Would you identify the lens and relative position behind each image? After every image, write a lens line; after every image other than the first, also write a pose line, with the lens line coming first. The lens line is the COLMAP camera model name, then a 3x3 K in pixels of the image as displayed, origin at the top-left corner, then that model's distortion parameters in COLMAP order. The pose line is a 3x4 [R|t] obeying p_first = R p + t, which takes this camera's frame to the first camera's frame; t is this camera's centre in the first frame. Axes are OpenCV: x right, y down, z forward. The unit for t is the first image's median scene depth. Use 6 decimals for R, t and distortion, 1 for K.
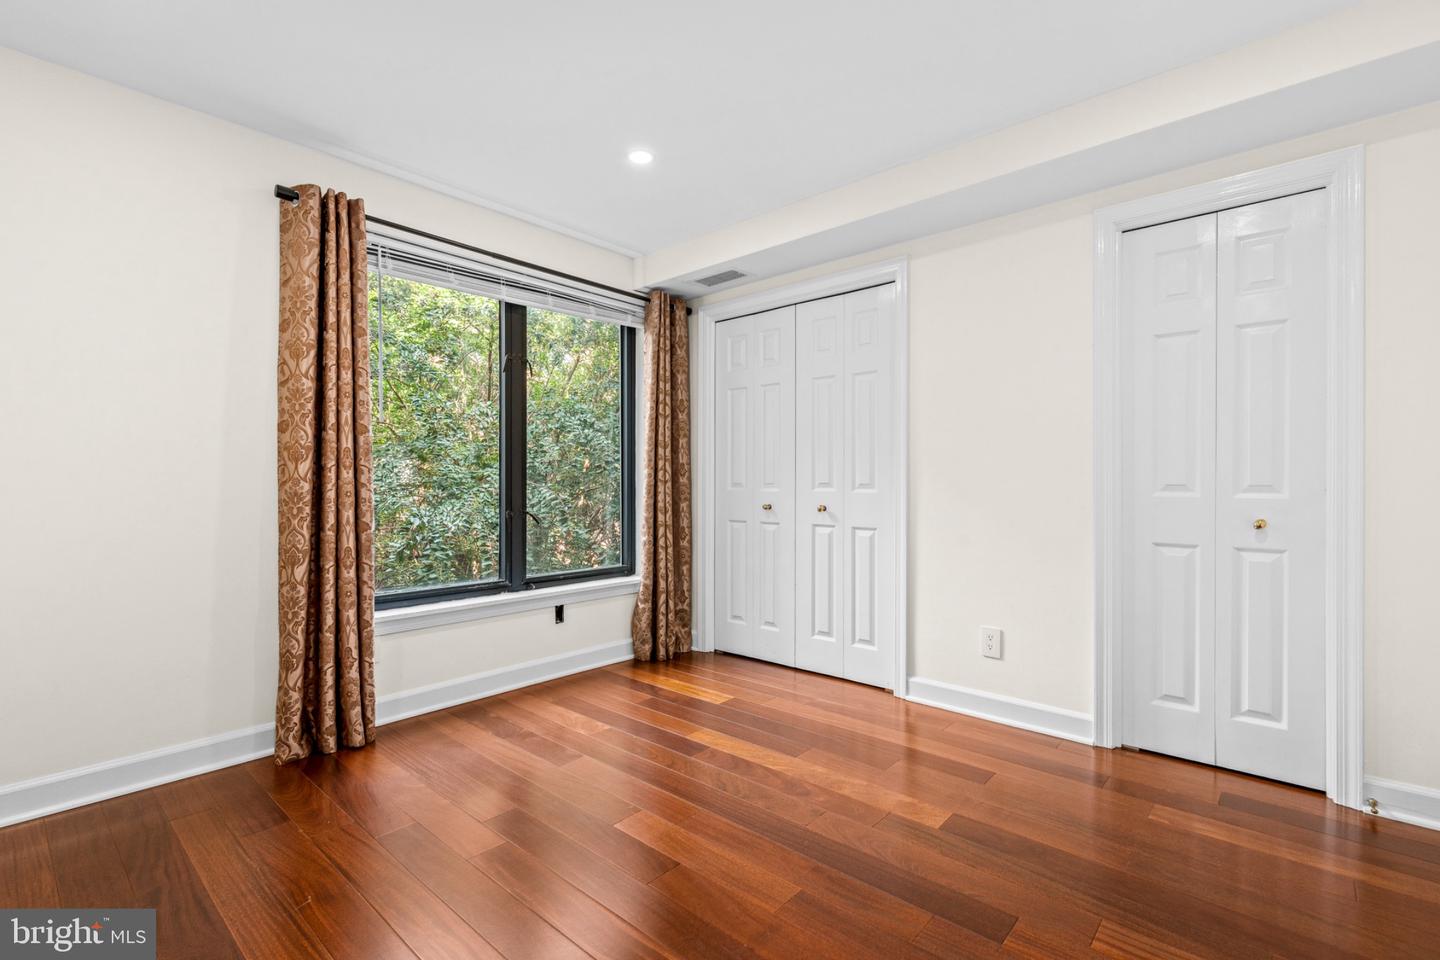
lens RADIAL K [[658.0, 0, 717.5], [0, 658.0, 479.4], [0, 0, 1]] dist [0.002138, 0.000801]
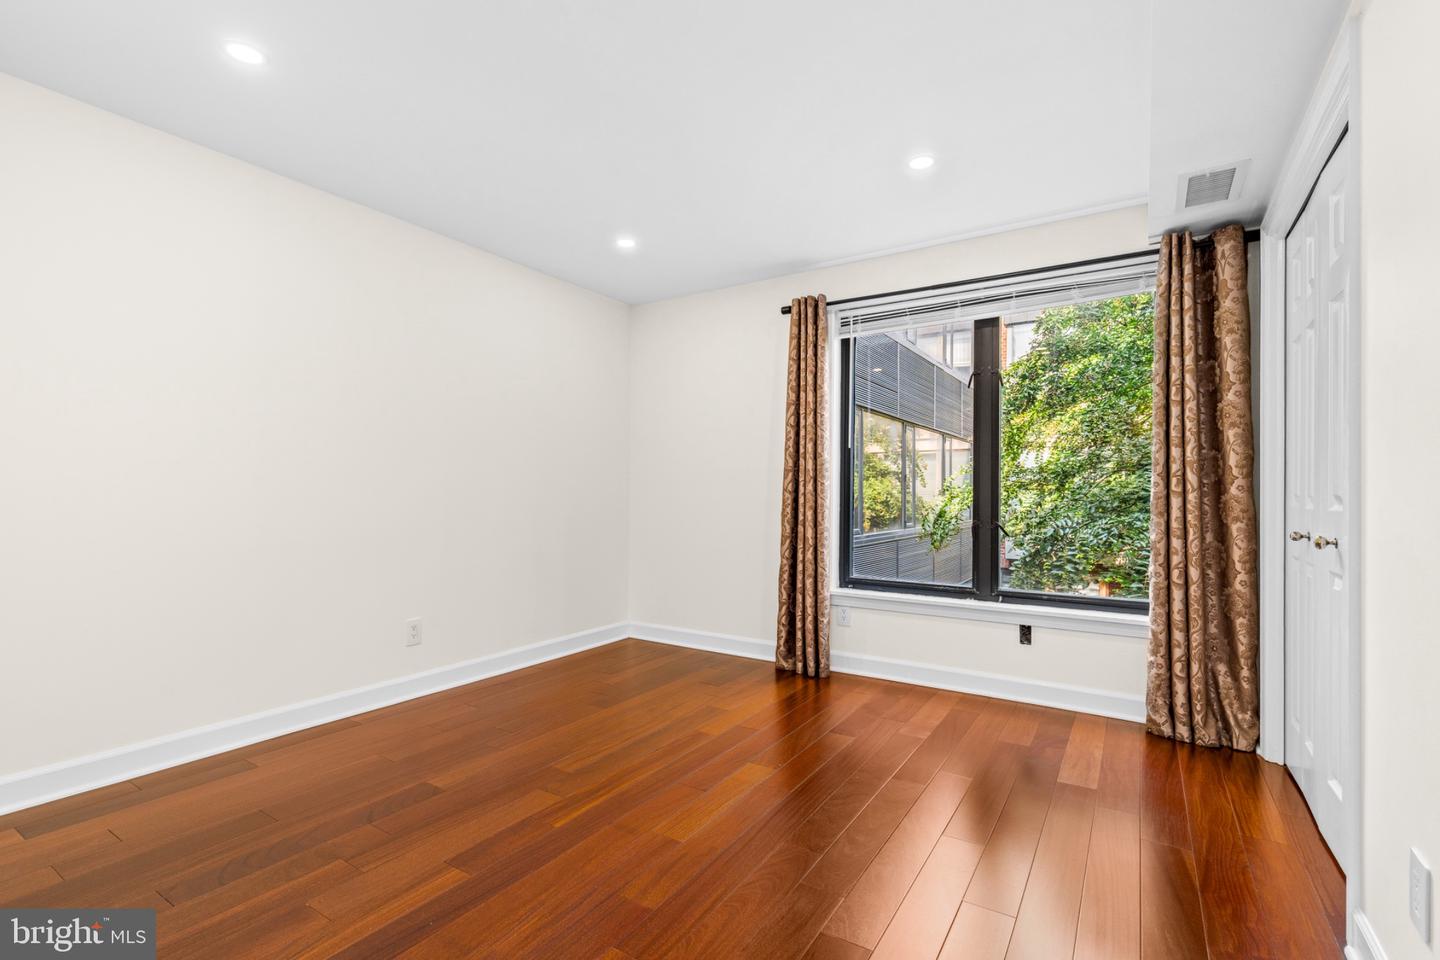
lens RADIAL K [[658.0, 0, 718.9], [0, 658.0, 482.3], [0, 0, 1]] dist [0.002138, 0.000801]
pose [[0.135650, -0.016887, -0.990613, 0.662957], [-0.002448, 0.999846, -0.017380, 0.006482], [0.990754, 0.004783, 0.135588, 0.465956]]
